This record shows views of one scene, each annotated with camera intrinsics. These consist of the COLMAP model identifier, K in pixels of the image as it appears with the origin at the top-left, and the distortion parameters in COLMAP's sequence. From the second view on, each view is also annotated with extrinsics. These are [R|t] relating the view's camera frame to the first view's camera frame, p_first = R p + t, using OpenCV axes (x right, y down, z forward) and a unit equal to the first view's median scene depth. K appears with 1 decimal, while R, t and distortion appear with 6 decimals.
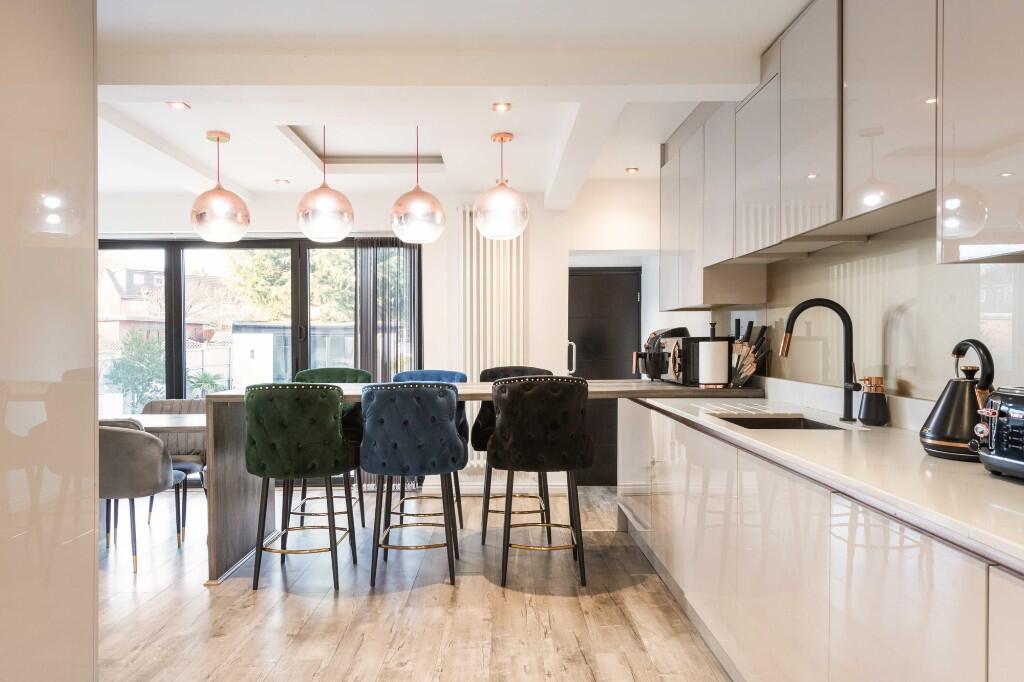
lens RADIAL K [[700.6, 0, 512.0], [0, 700.6, 341.0], [0, 0, 1]] dist [0.034520, -0.001131]
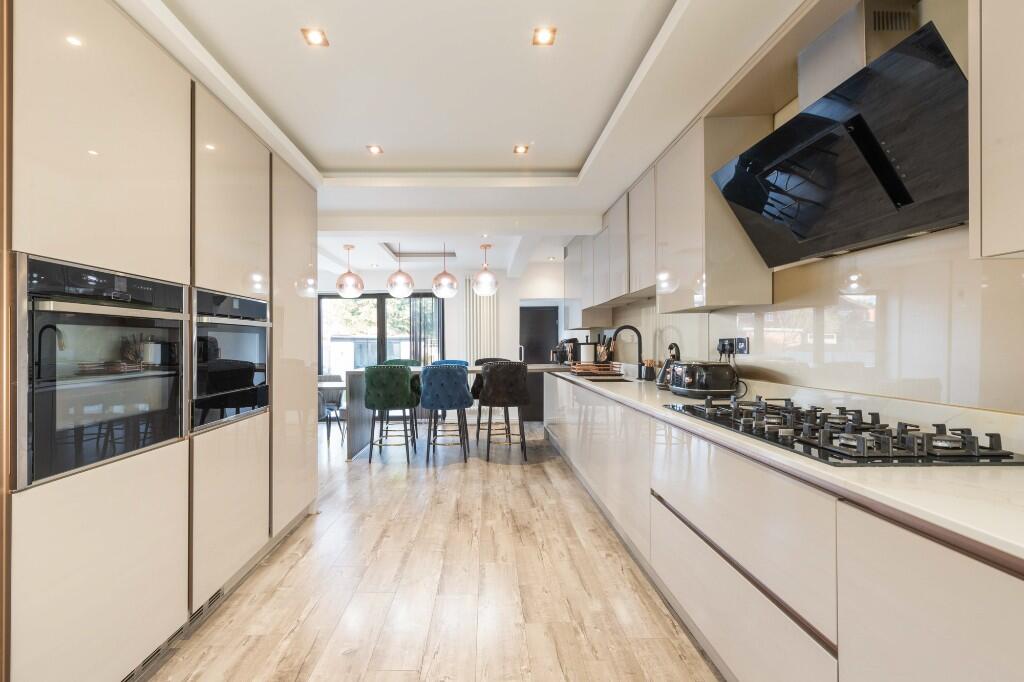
lens RADIAL K [[416.9, 0, 512.0], [0, 416.9, 341.0], [0, 0, 1]] dist [0.000378, 0.000020]
pose [[0.998539, -0.005197, 0.053786, -0.004164], [0.005828, 0.999916, -0.011582, 0.002547], [-0.053721, 0.011879, 0.998485, -0.233148]]
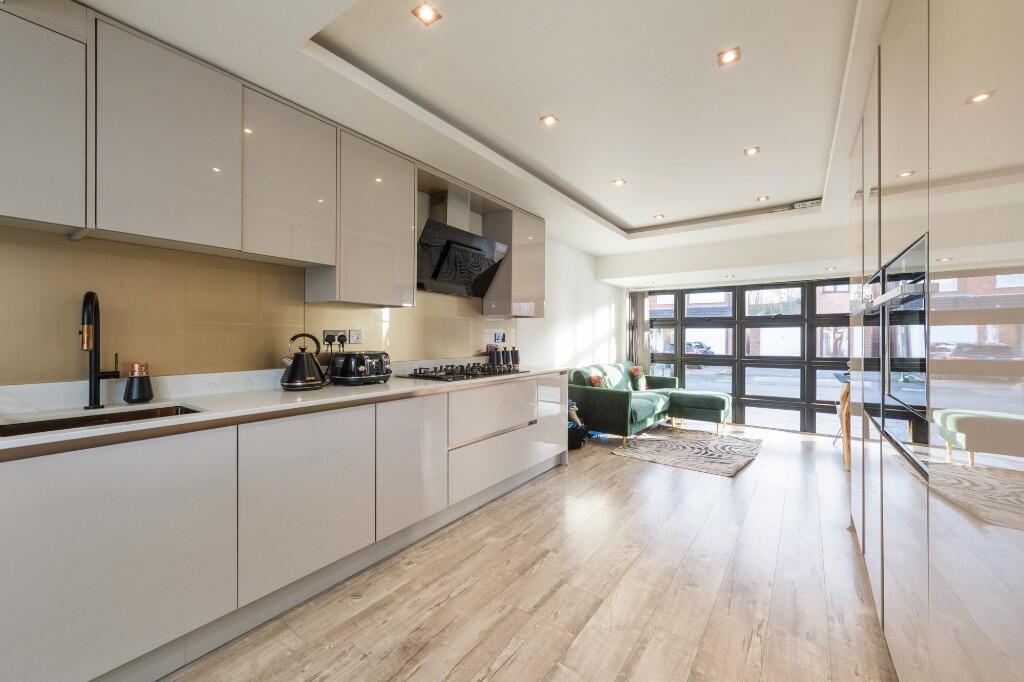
lens RADIAL K [[416.9, 0, 512.0], [0, 416.9, 341.0], [0, 0, 1]] dist [0.000378, 0.000020]
pose [[-0.818542, -0.002612, 0.574440, -0.287357], [0.002712, 0.999961, 0.008411, 0.012147], [-0.574440, 0.008443, -0.818503, 0.851093]]
